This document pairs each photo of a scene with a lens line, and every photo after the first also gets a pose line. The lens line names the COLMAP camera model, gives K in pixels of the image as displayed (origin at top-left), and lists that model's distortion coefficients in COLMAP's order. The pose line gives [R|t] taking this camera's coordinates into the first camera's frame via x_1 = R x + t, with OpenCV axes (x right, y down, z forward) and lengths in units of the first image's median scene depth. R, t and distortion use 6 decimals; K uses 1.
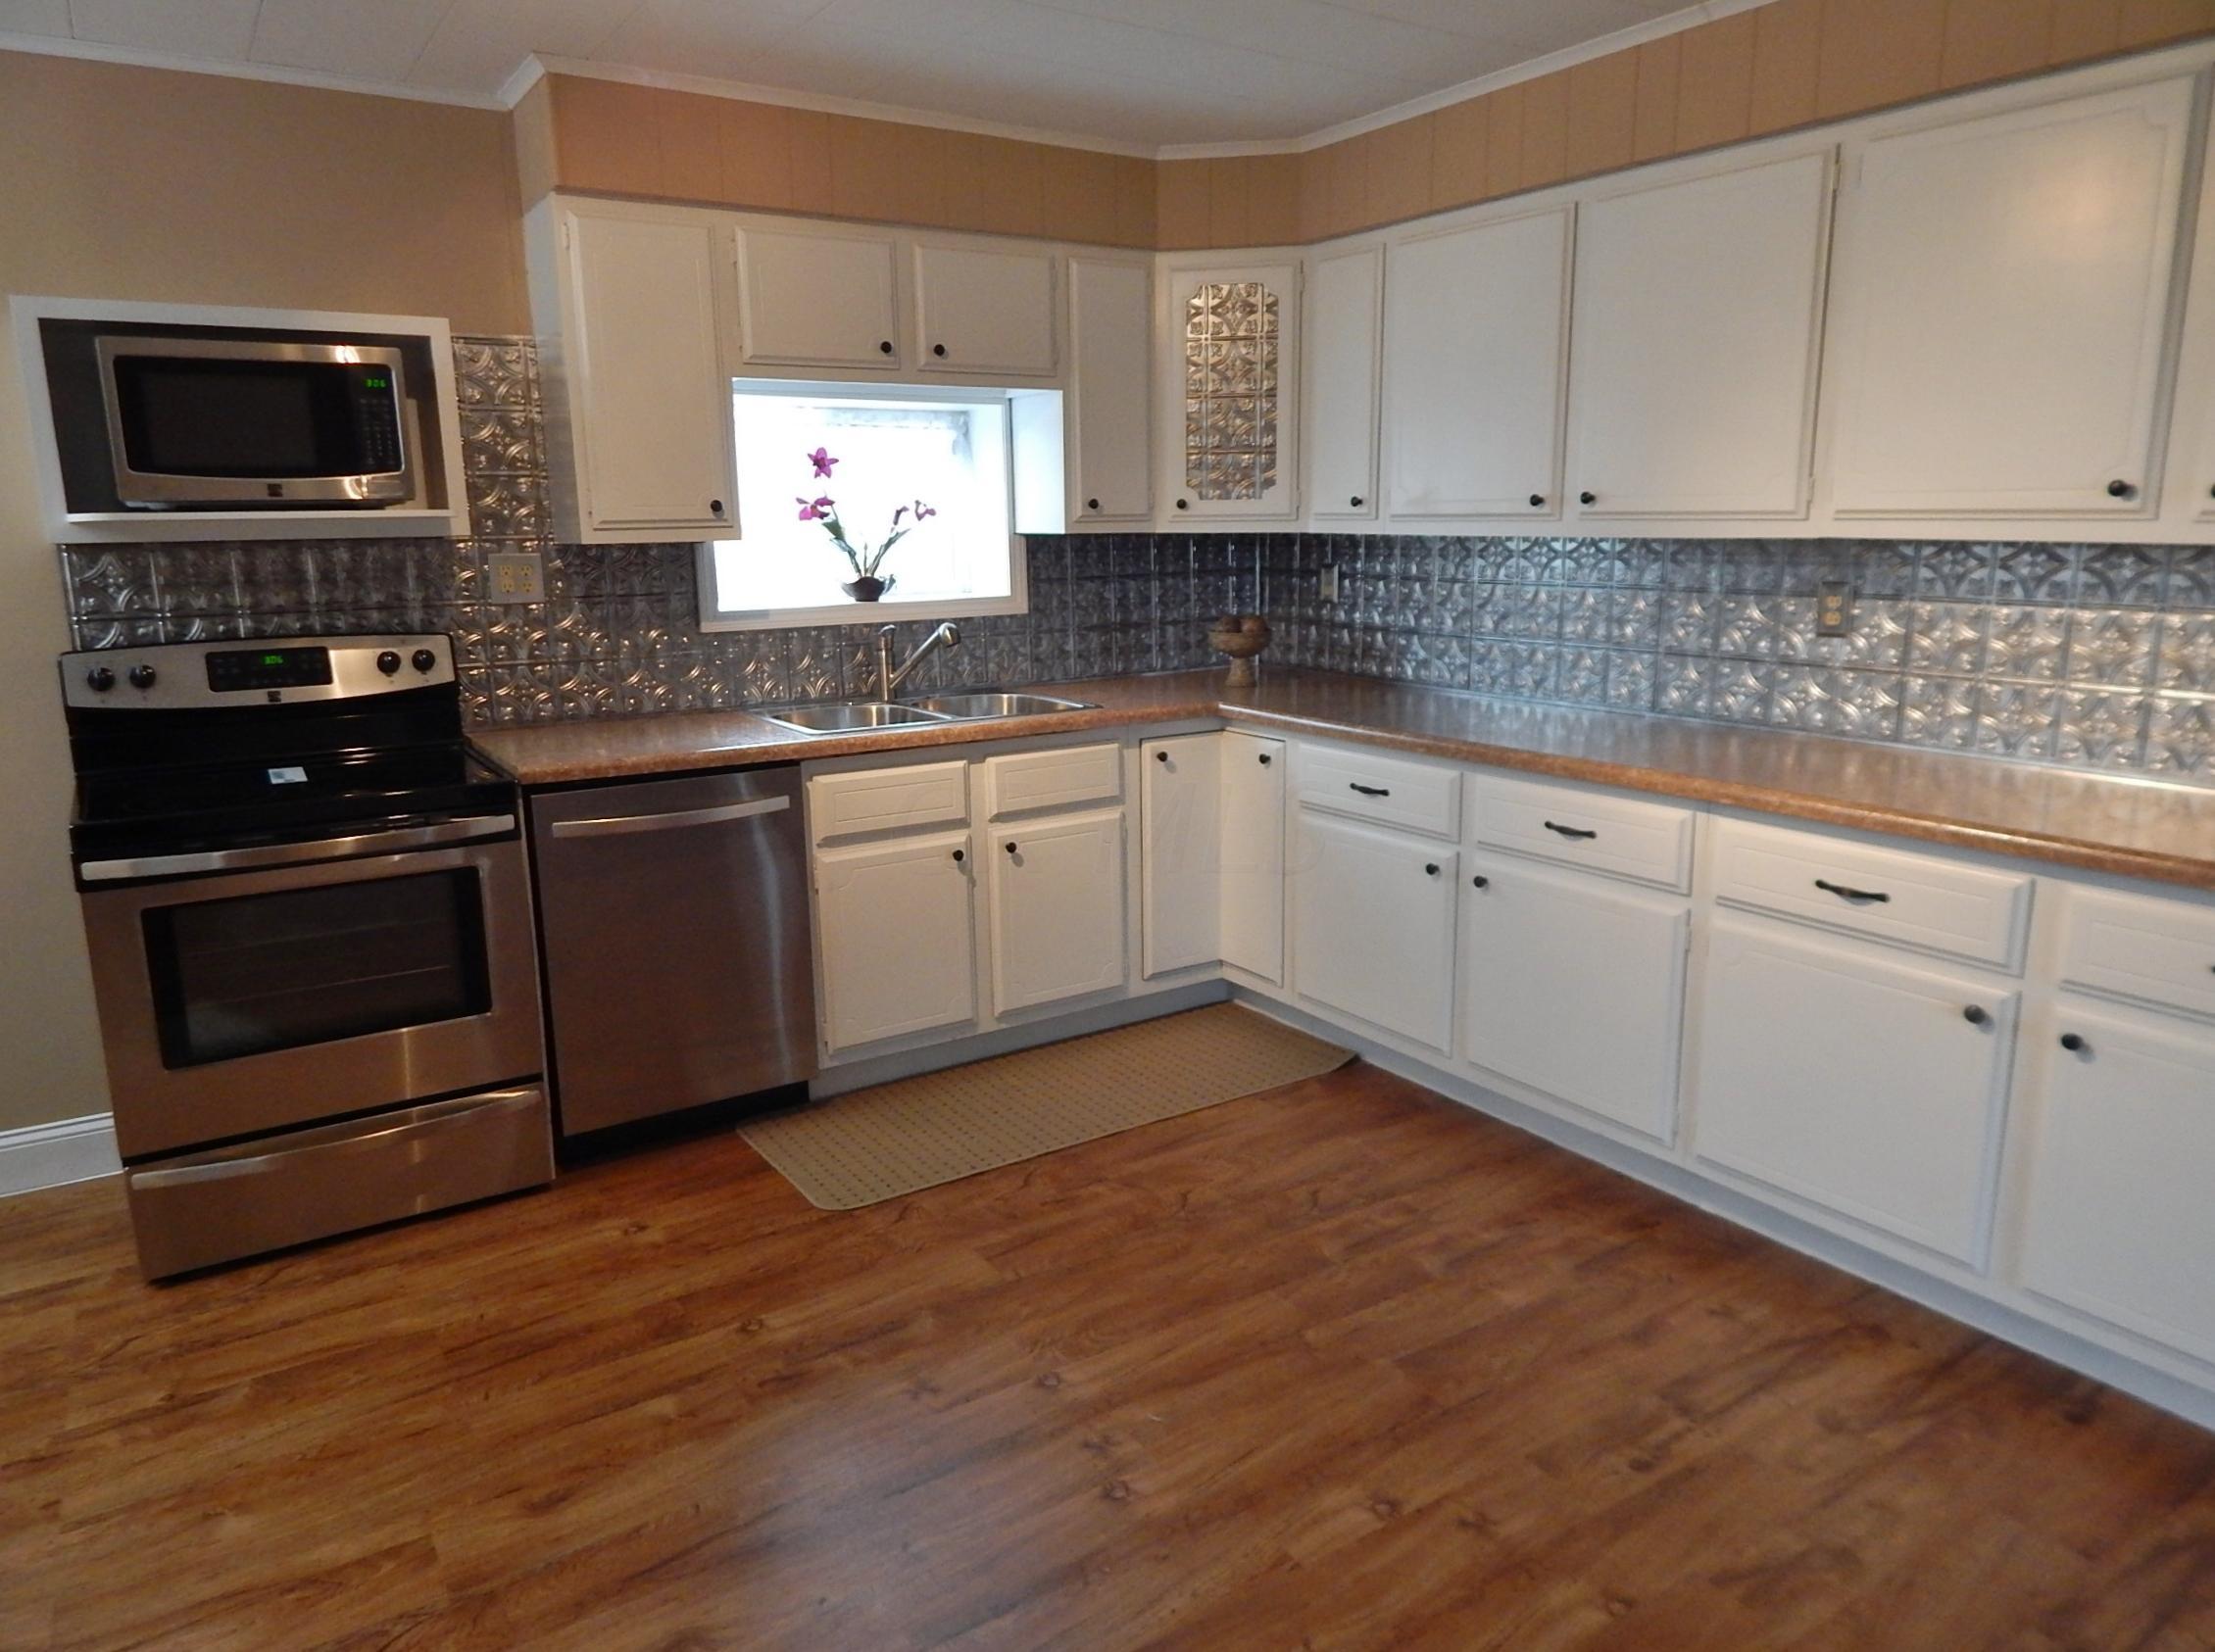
lens RADIAL K [[1451.8, 0, 1122.3], [0, 1451.8, 819.0], [0, 0, 1]] dist [-0.002228, 0.011443]
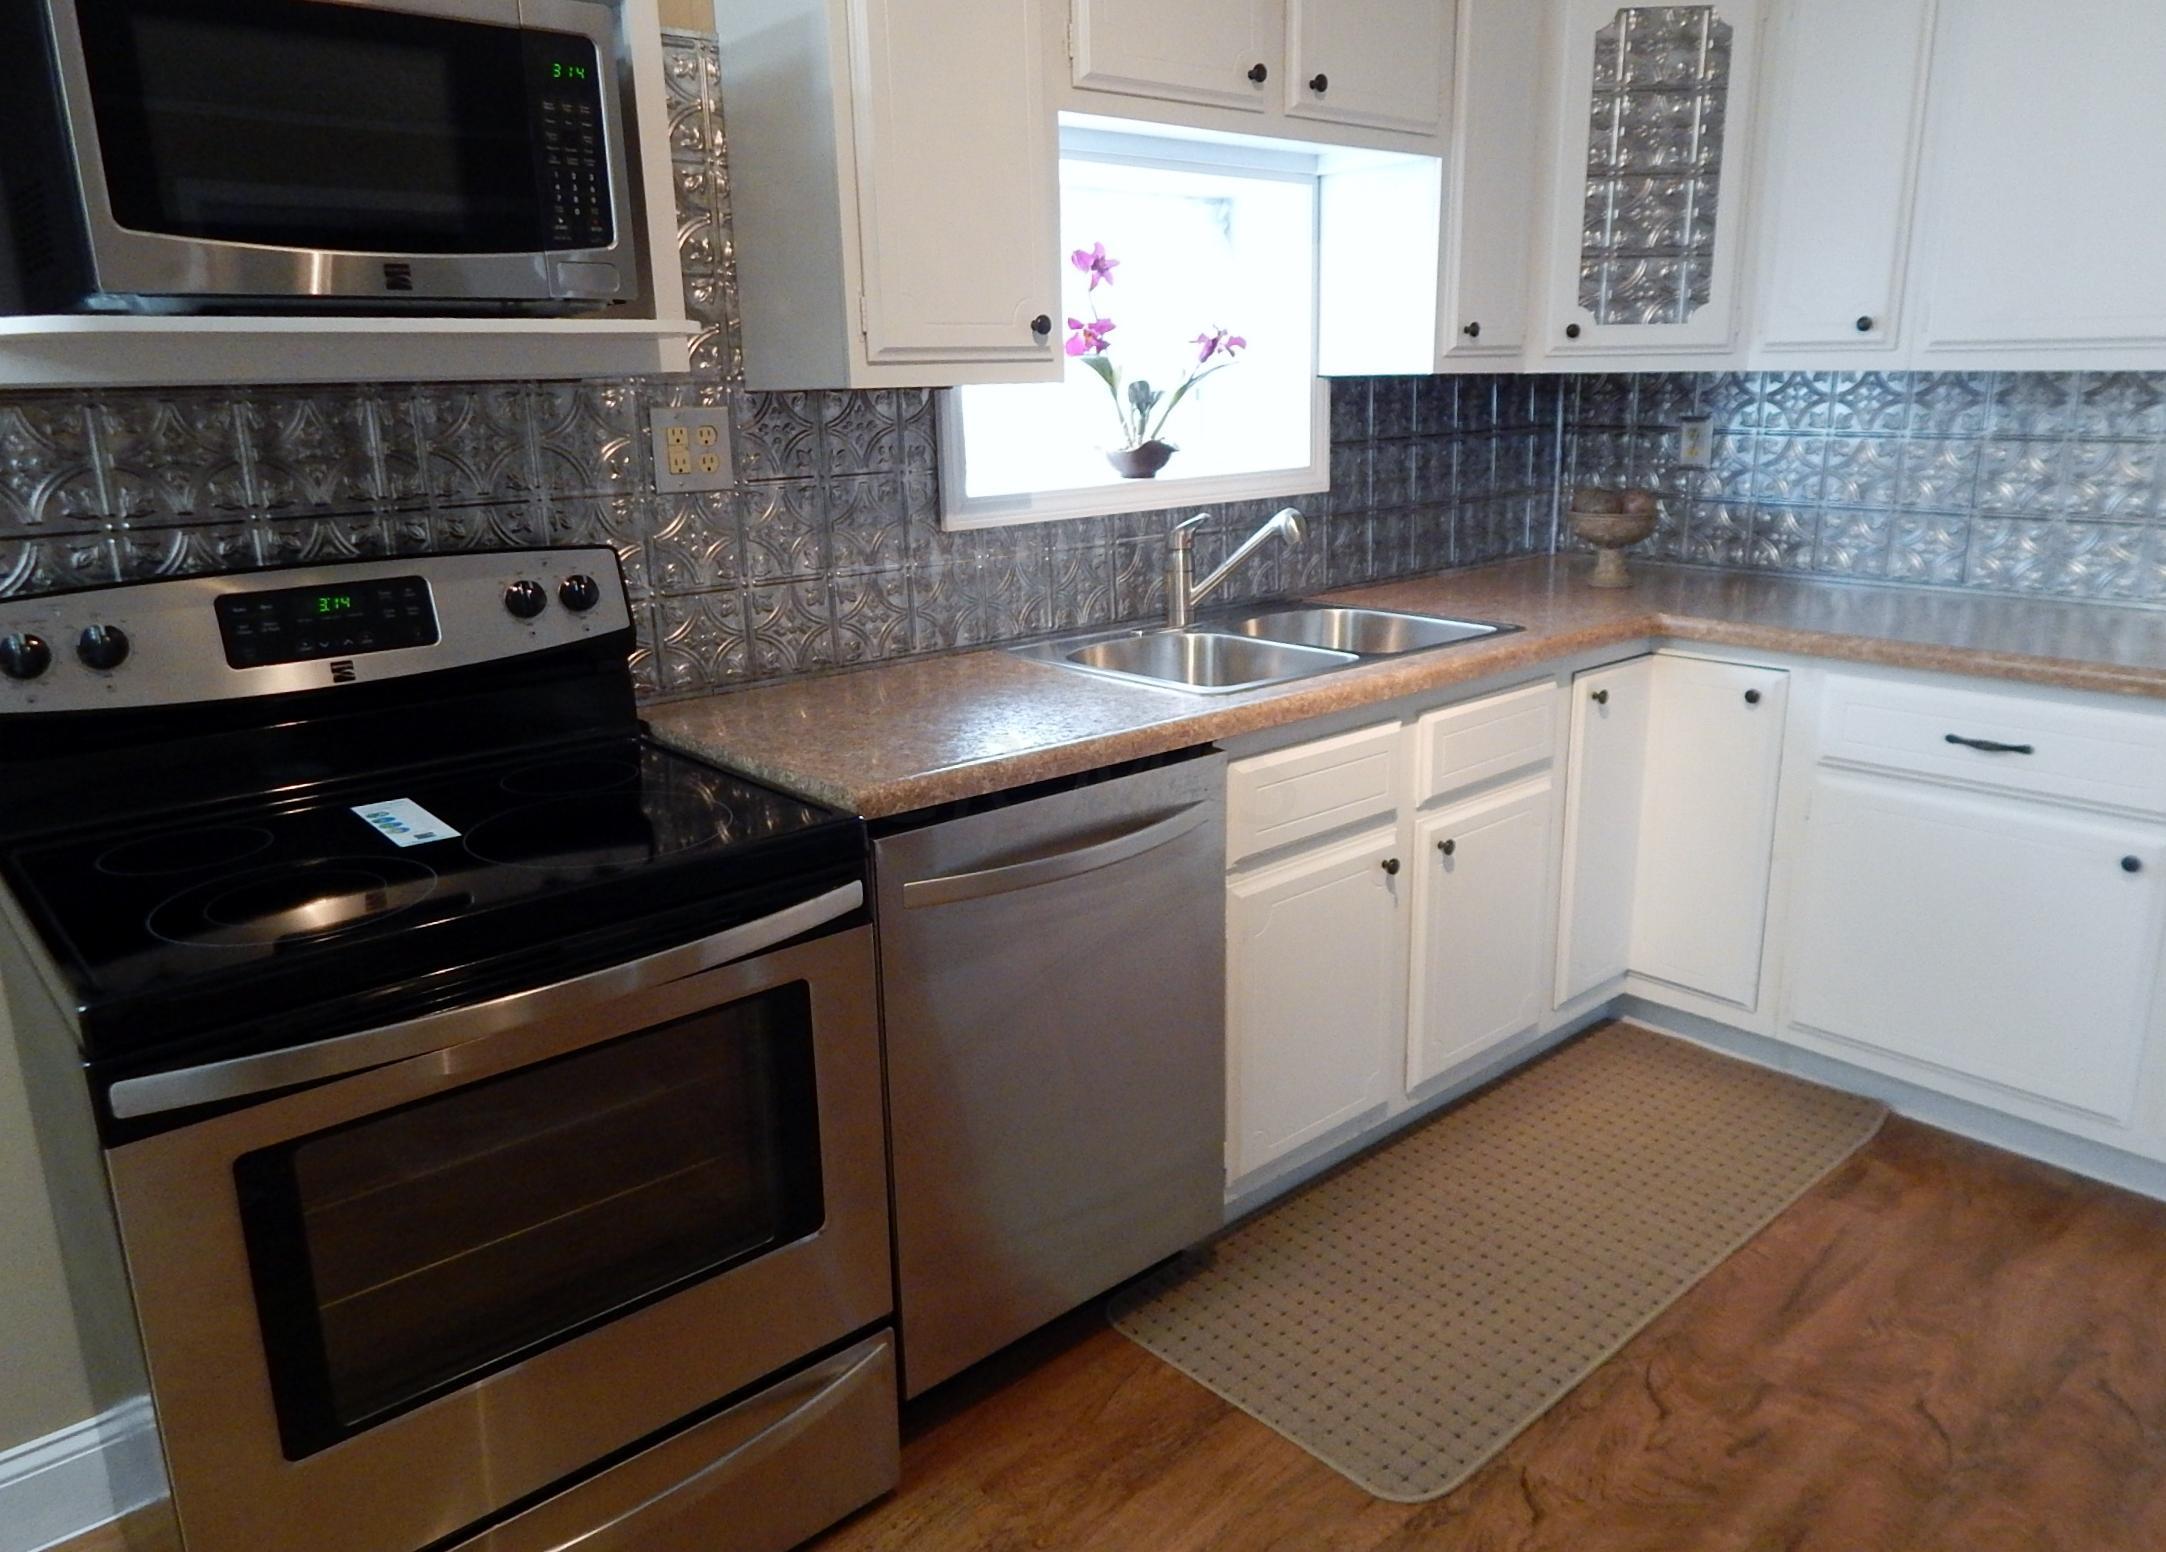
lens RADIAL K [[1482.7, 0, 1104.1], [0, 1482.7, 767.6], [0, 0, 1]] dist [0.005449, -0.003656]
pose [[0.989660, -0.041819, 0.137199, -0.358092], [0.034766, 0.997967, 0.053407, -0.064458], [-0.139154, -0.048085, 0.989103, 0.383319]]
